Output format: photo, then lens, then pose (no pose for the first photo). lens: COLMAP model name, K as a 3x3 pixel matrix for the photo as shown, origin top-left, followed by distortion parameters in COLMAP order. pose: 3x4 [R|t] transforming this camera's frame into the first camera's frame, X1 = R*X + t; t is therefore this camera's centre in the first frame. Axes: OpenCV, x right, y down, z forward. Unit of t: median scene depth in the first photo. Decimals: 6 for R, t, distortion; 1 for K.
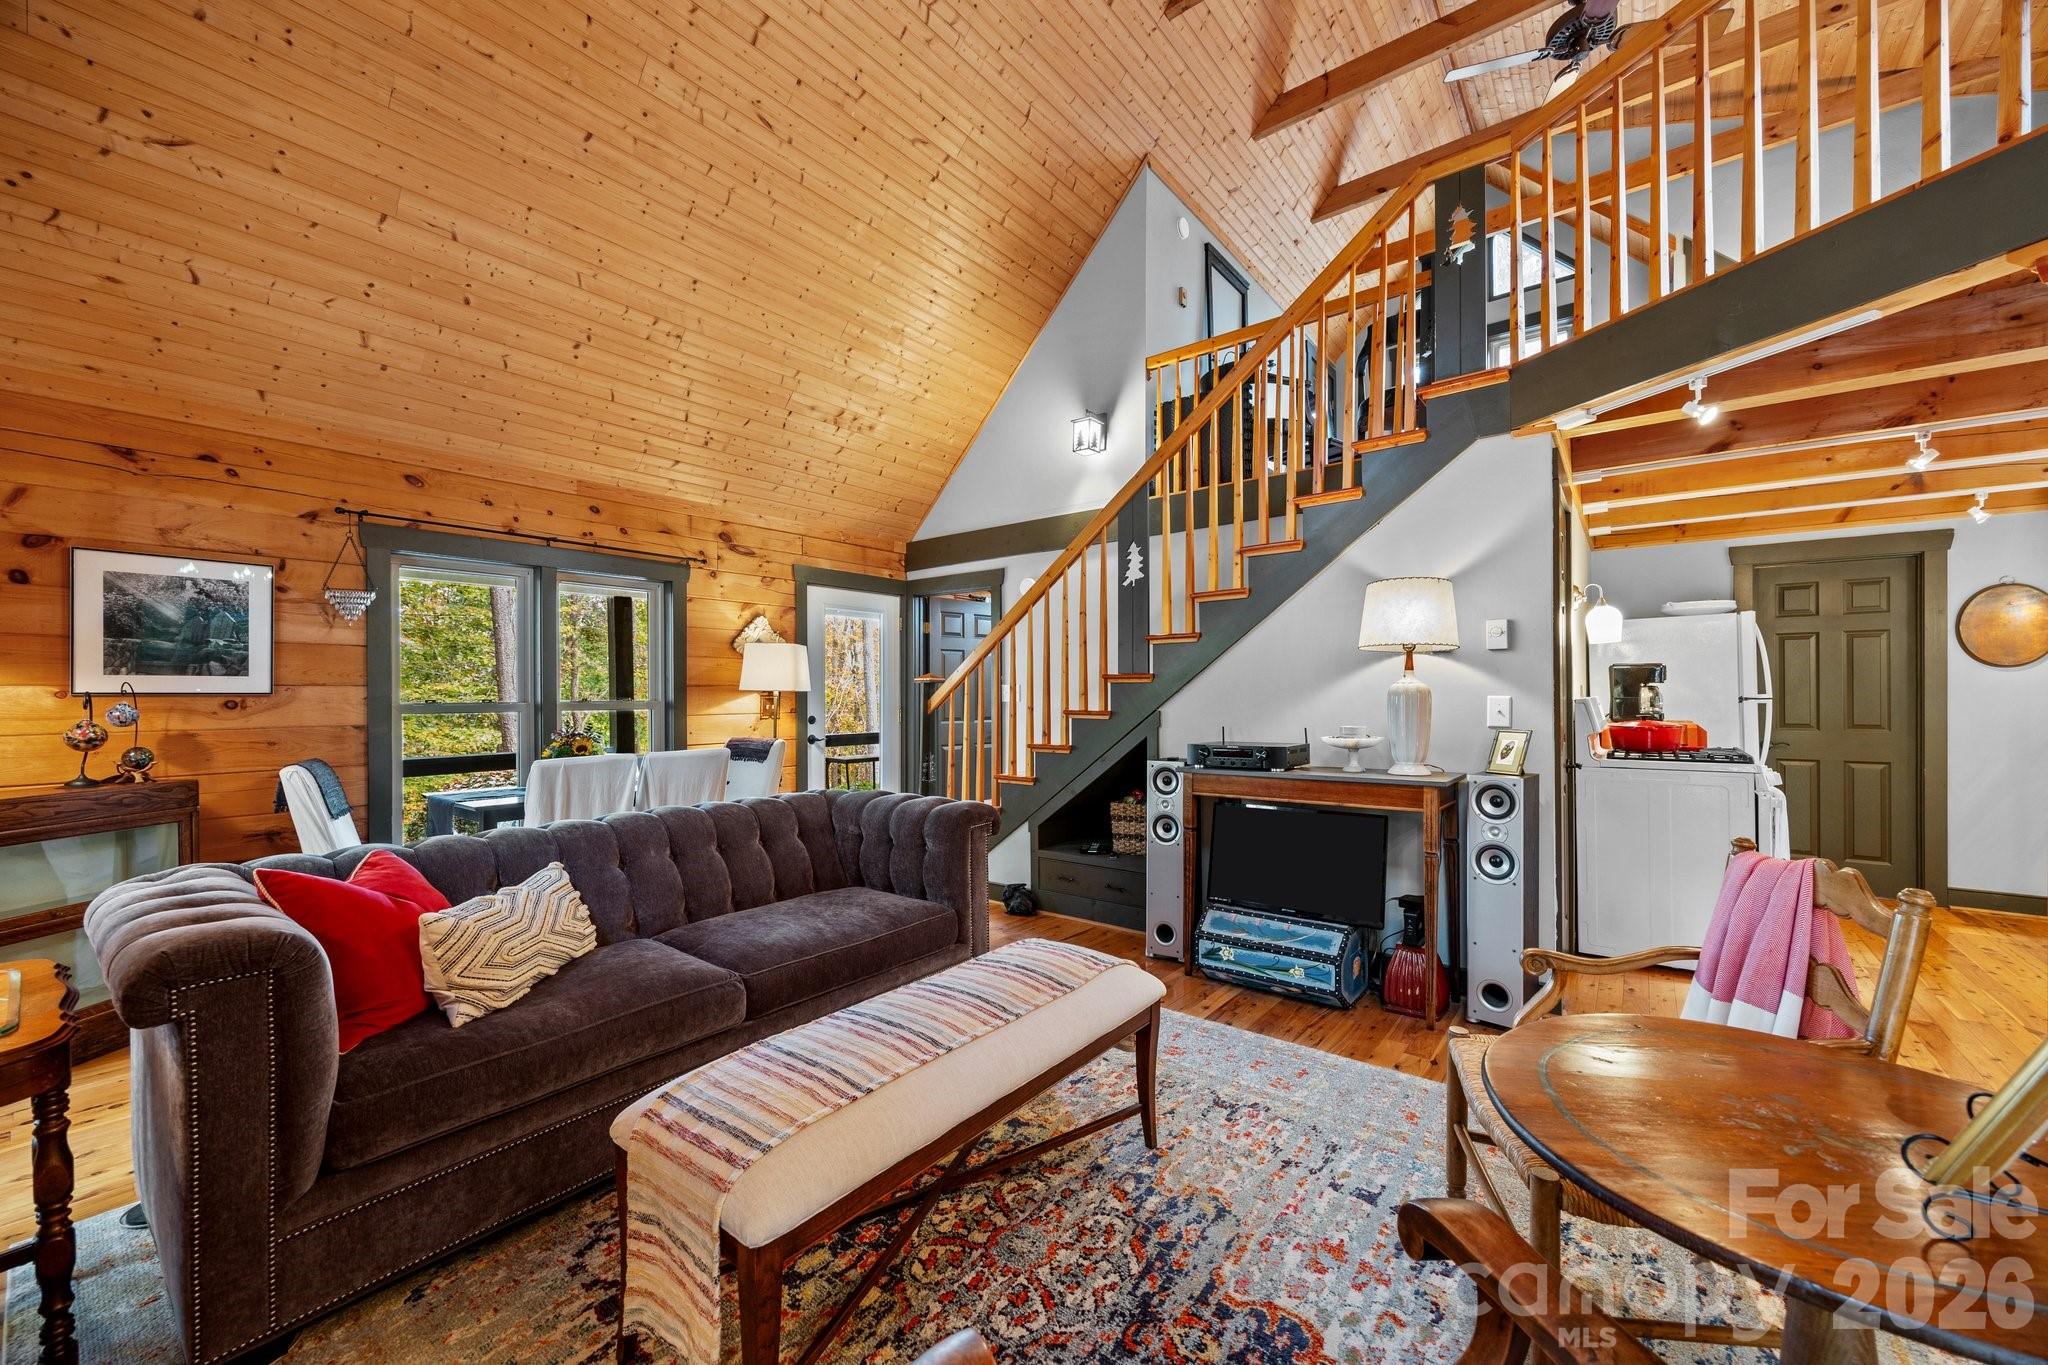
lens RADIAL K [[783.6, 0, 1027.6], [0, 783.6, 690.8], [0, 0, 1]] dist [-0.000754, -0.000491]
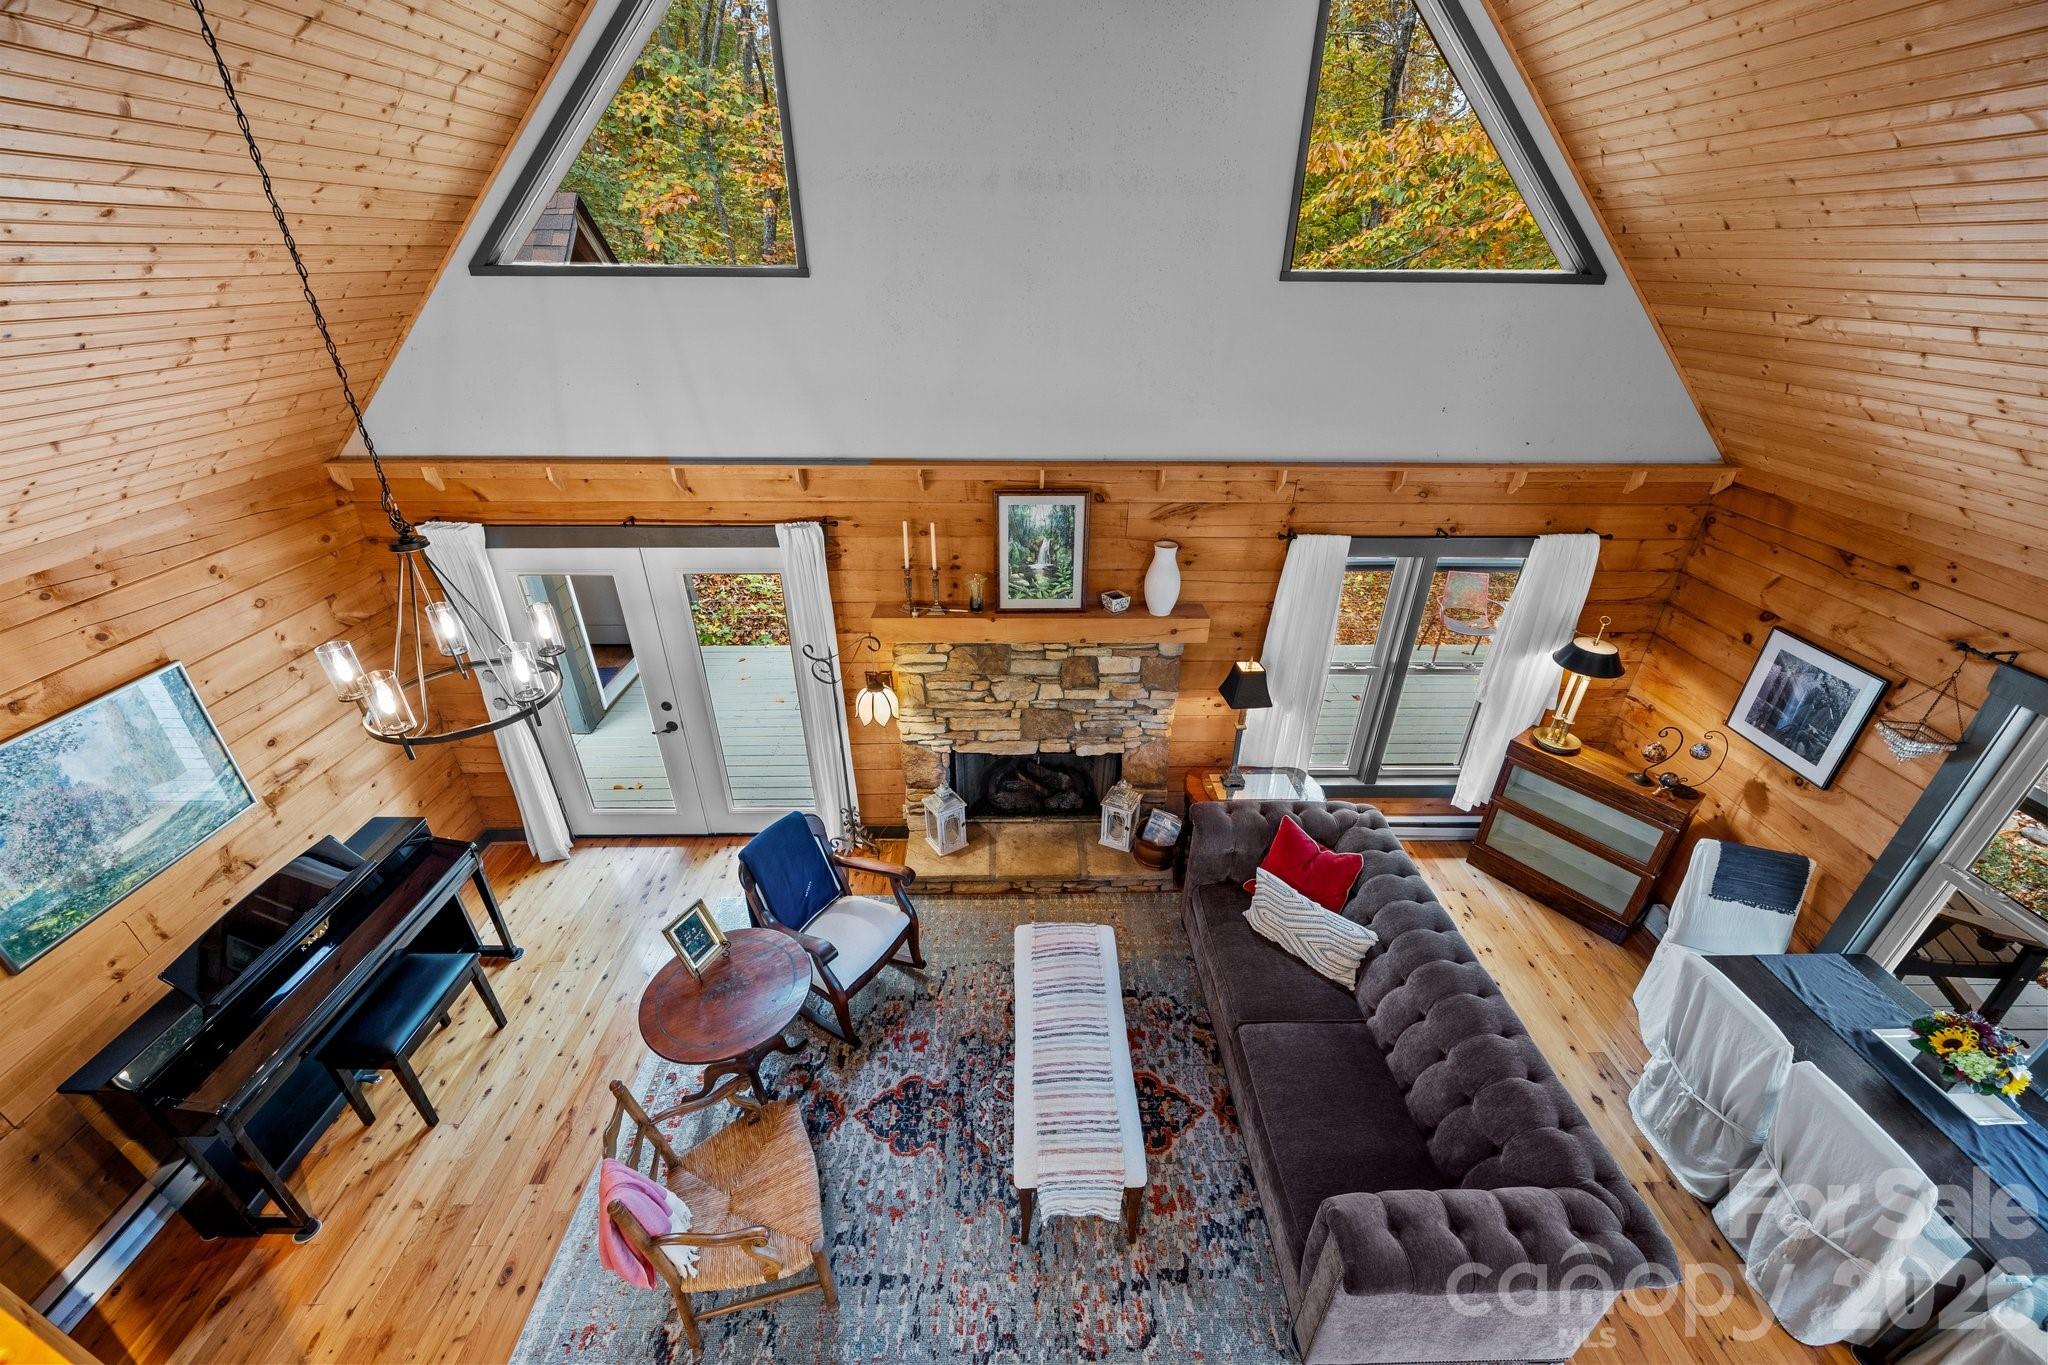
lens RADIAL K [[783.4, 0, 1024.4], [0, 783.4, 691.7], [0, 0, 1]] dist [-0.000232, -0.000095]
pose [[-0.776112, 0.307358, -0.550619, 0.369327], [0.000141, 0.873258, 0.487257, -0.577252], [0.630595, 0.378089, -0.677790, 0.919692]]
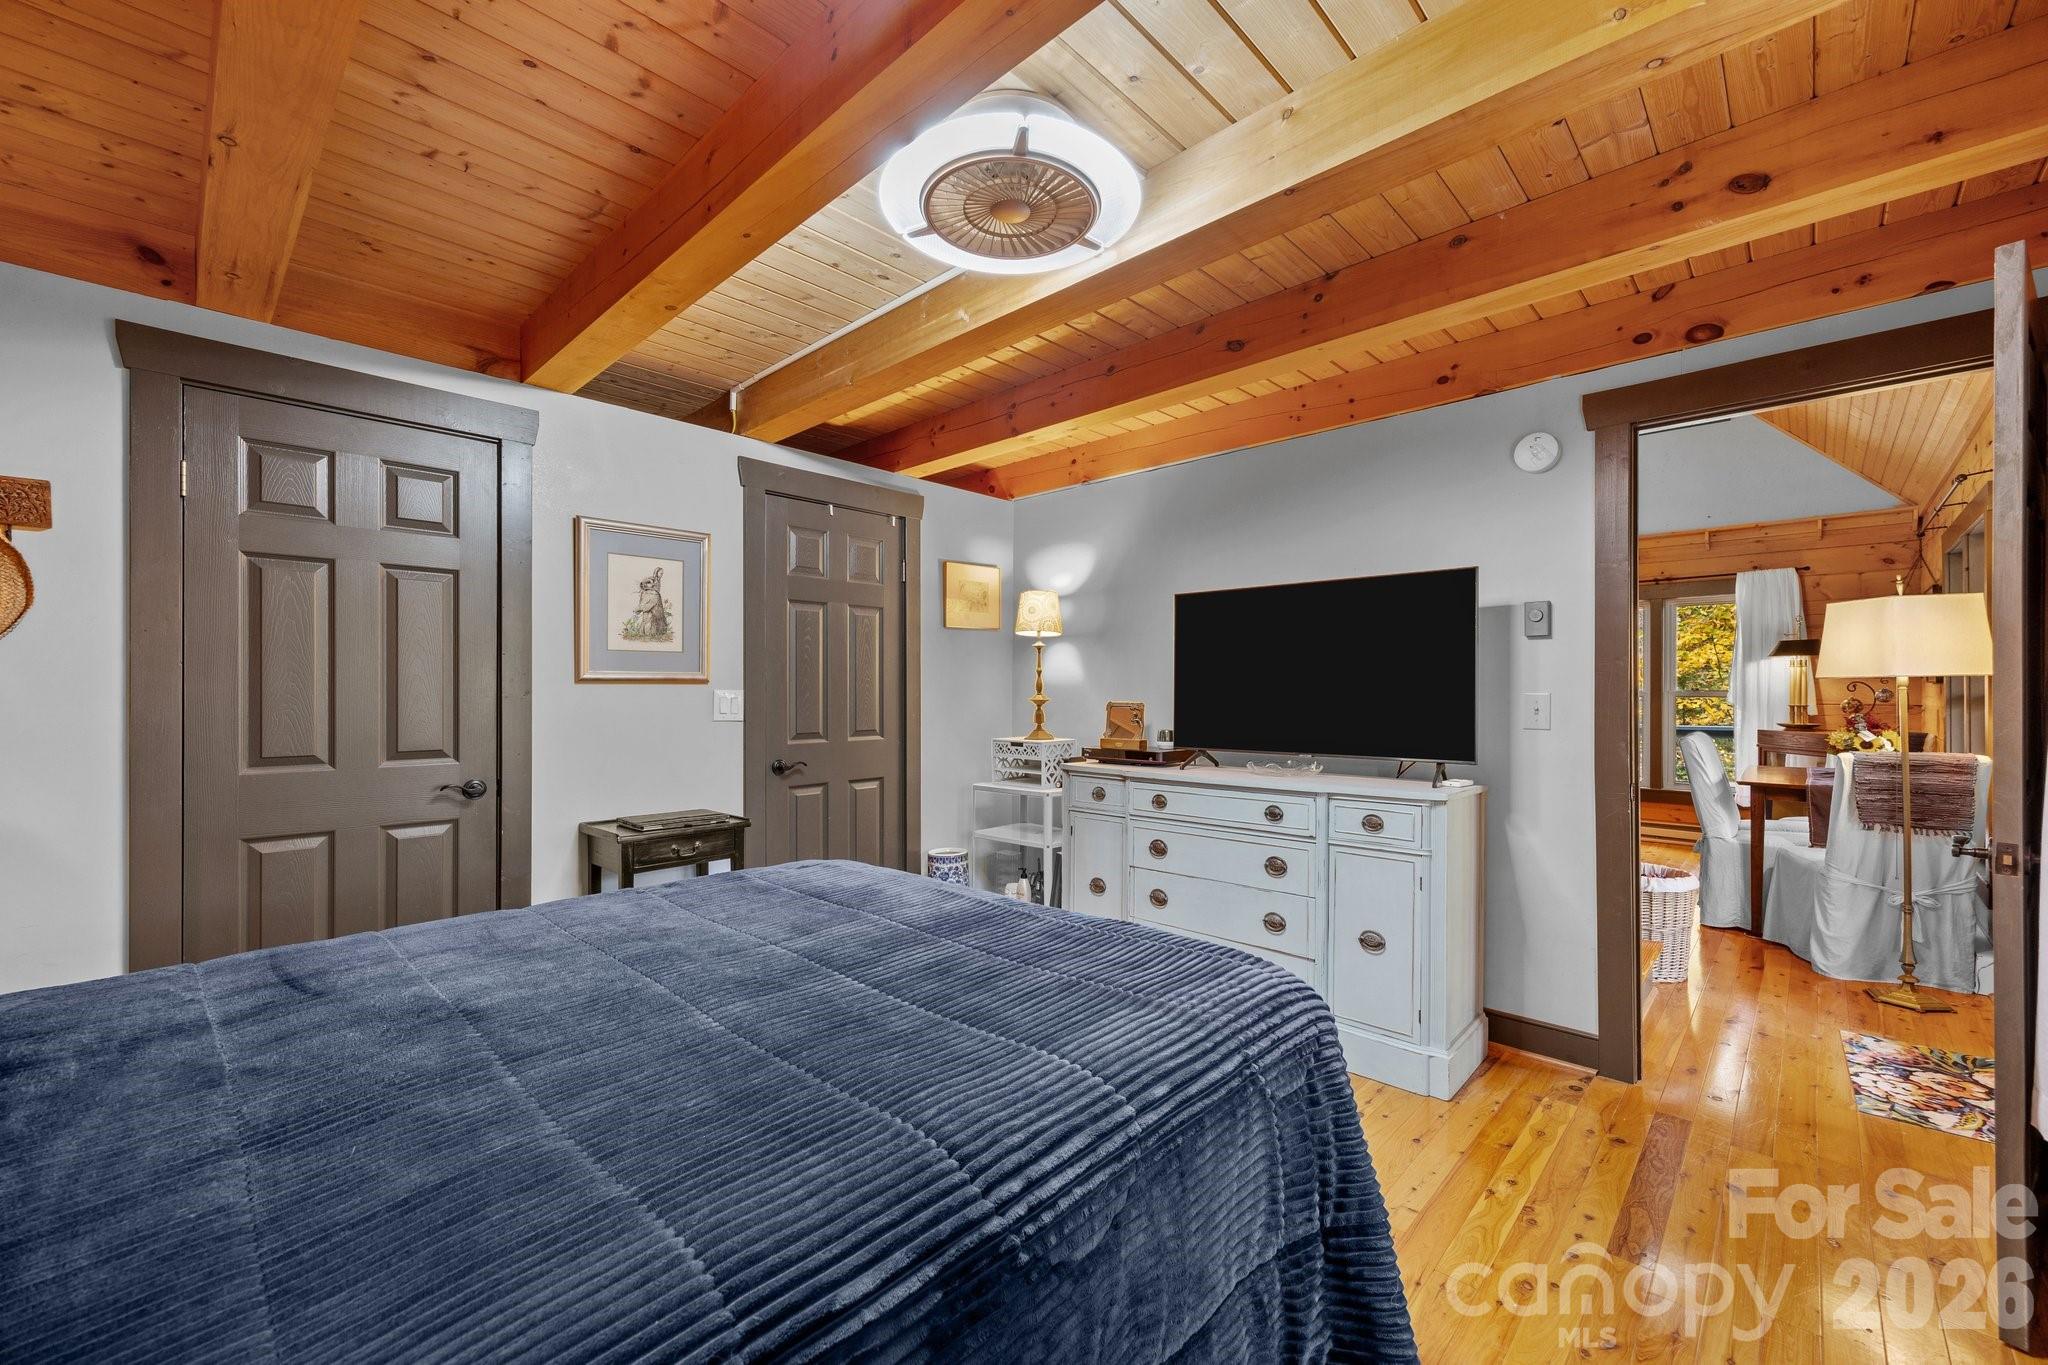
lens RADIAL K [[793.9, 0, 1027.9], [0, 793.9, 686.6], [0, 0, 1]] dist [-0.001209, 0.000275]
pose [[-0.994801, -0.002508, 0.101810, 0.366228], [-0.002807, 0.999992, -0.002793, 0.013113], [-0.101802, -0.003065, -0.994800, 2.278993]]
